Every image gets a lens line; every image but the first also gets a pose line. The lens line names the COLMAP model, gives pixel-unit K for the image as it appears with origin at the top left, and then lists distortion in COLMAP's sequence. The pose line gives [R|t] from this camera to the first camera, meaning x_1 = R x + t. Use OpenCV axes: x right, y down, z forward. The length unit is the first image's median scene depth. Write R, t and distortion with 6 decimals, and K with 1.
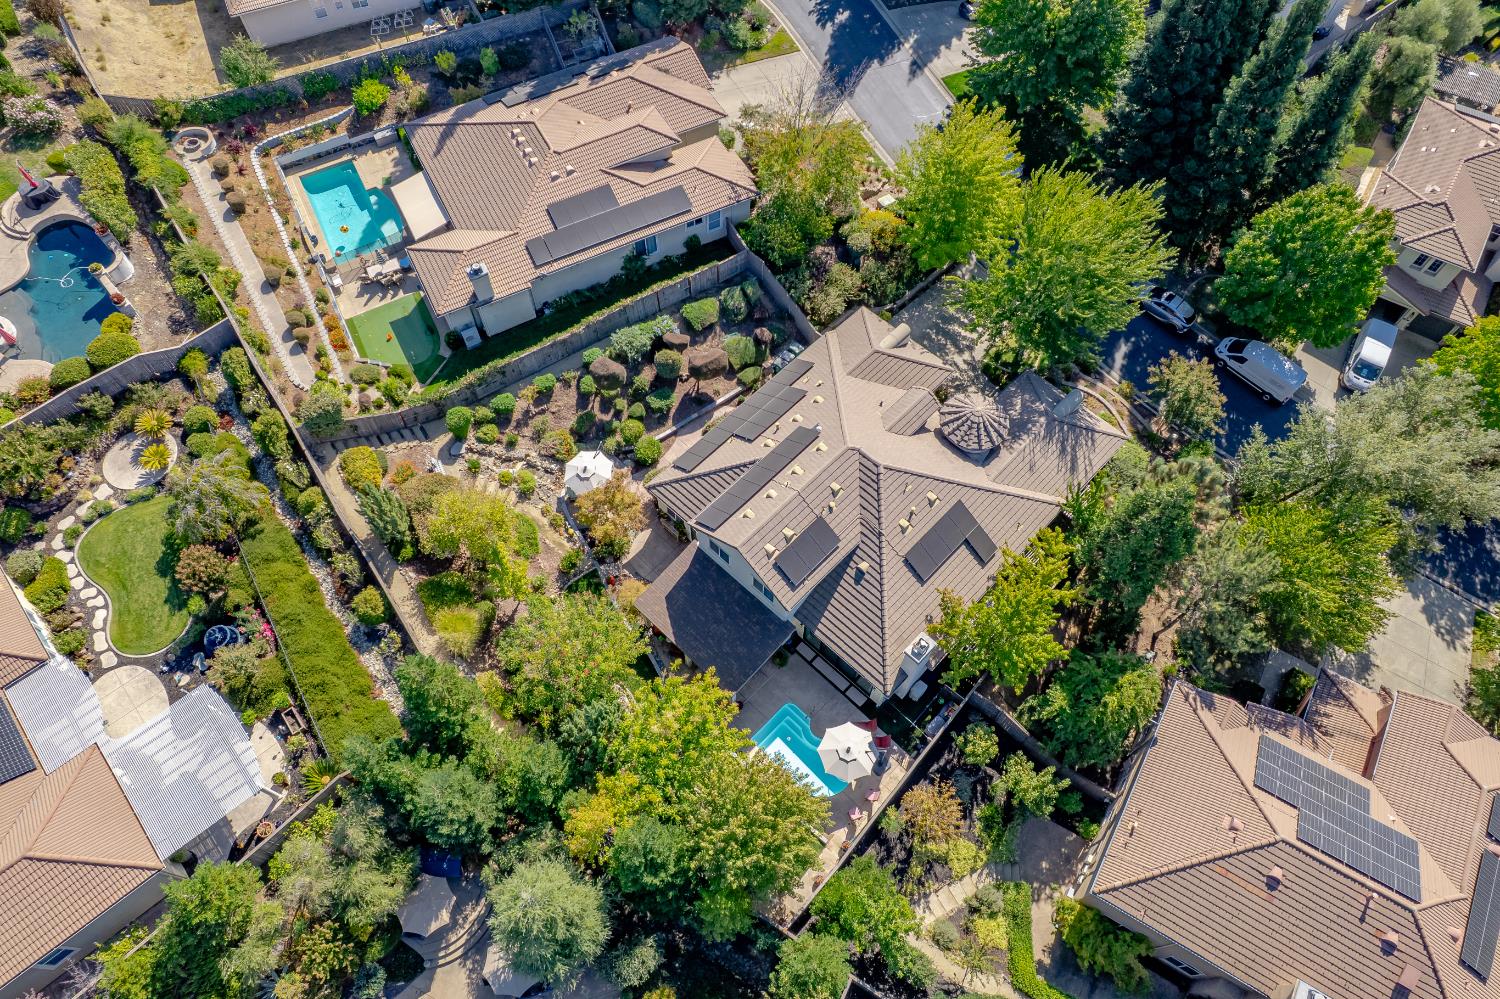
lens RADIAL K [[991.5, 0, 750.0], [0, 991.5, 499.5], [0, 0, 1]] dist [-0.084455, 0.076949]
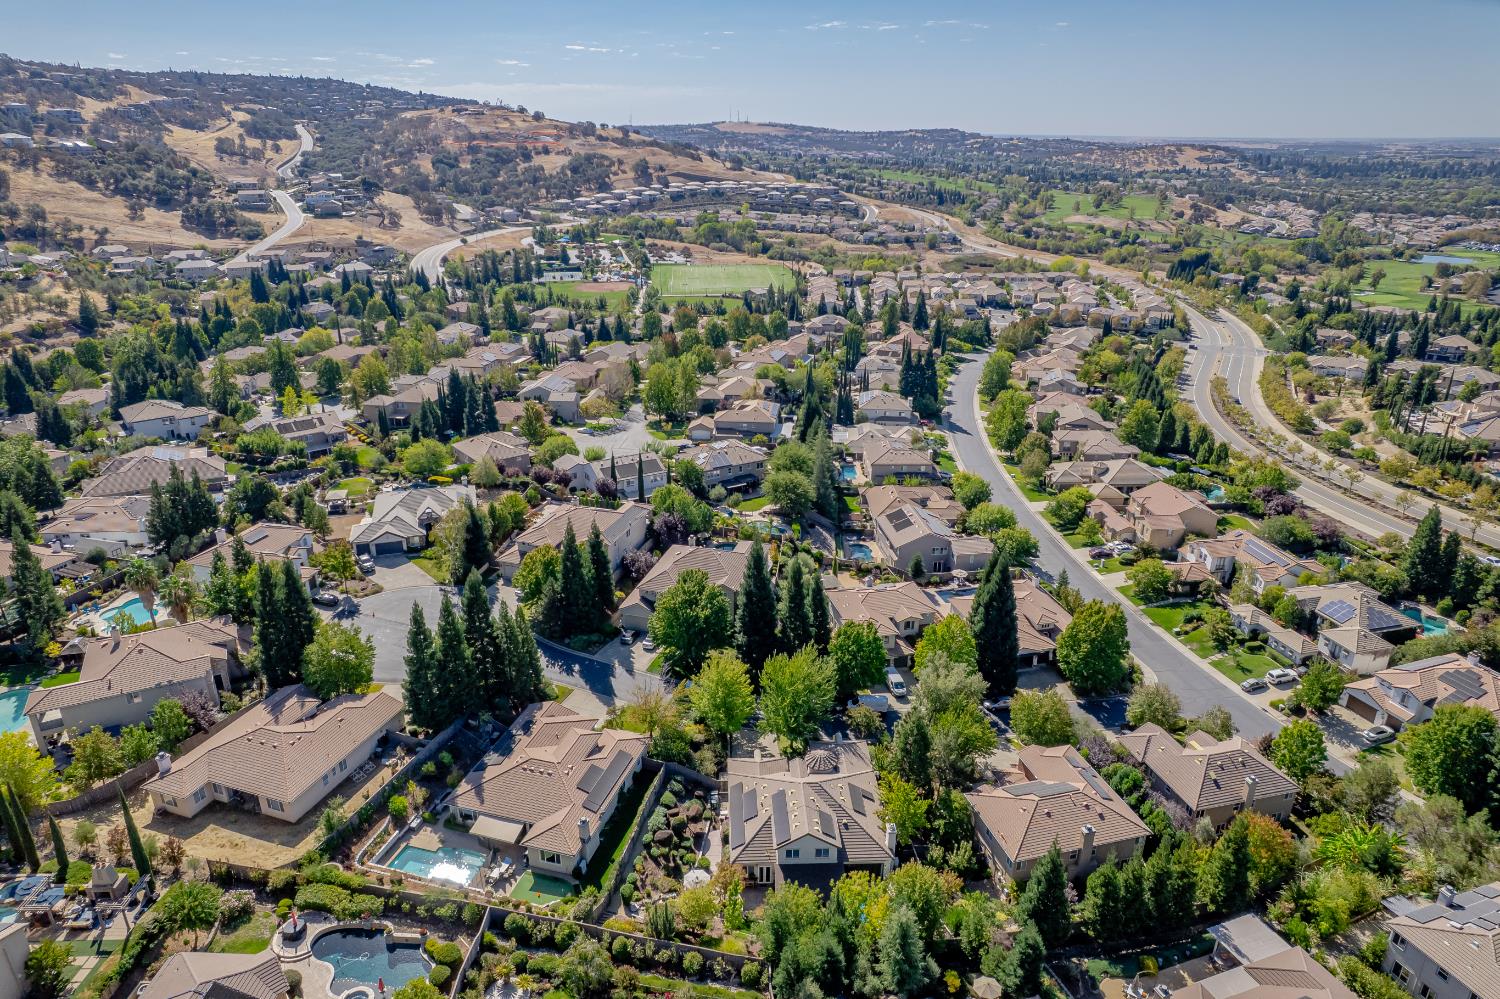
lens RADIAL K [[991.5, 0, 750.0], [0, 991.5, 499.5], [0, 0, 1]] dist [-0.084455, 0.076949]
pose [[0.690274, -0.260377, 0.675075, -1.046503], [0.618080, 0.697253, -0.363064, 0.184773], [-0.376164, 0.667864, 0.642229, -0.623378]]
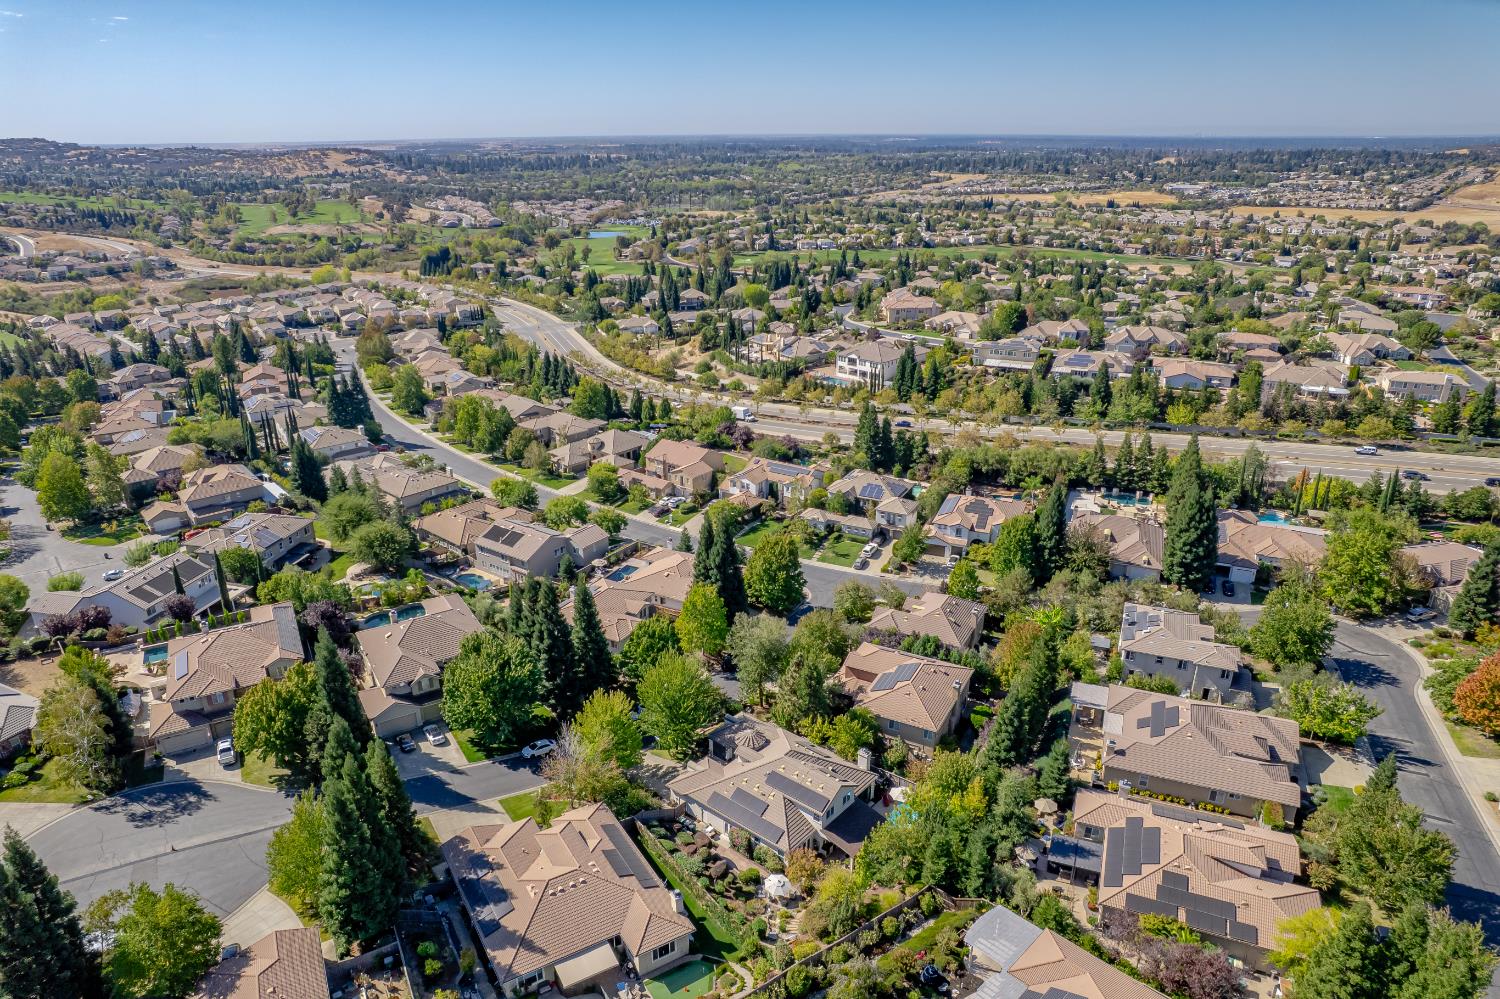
lens RADIAL K [[991.5, 0, 750.0], [0, 991.5, 499.5], [0, 0, 1]] dist [-0.084455, 0.076949]
pose [[-0.093653, -0.354210, 0.930465, -1.440180], [0.850691, 0.457078, 0.259624, -0.750829], [-0.517257, 0.815852, 0.258516, -0.044267]]
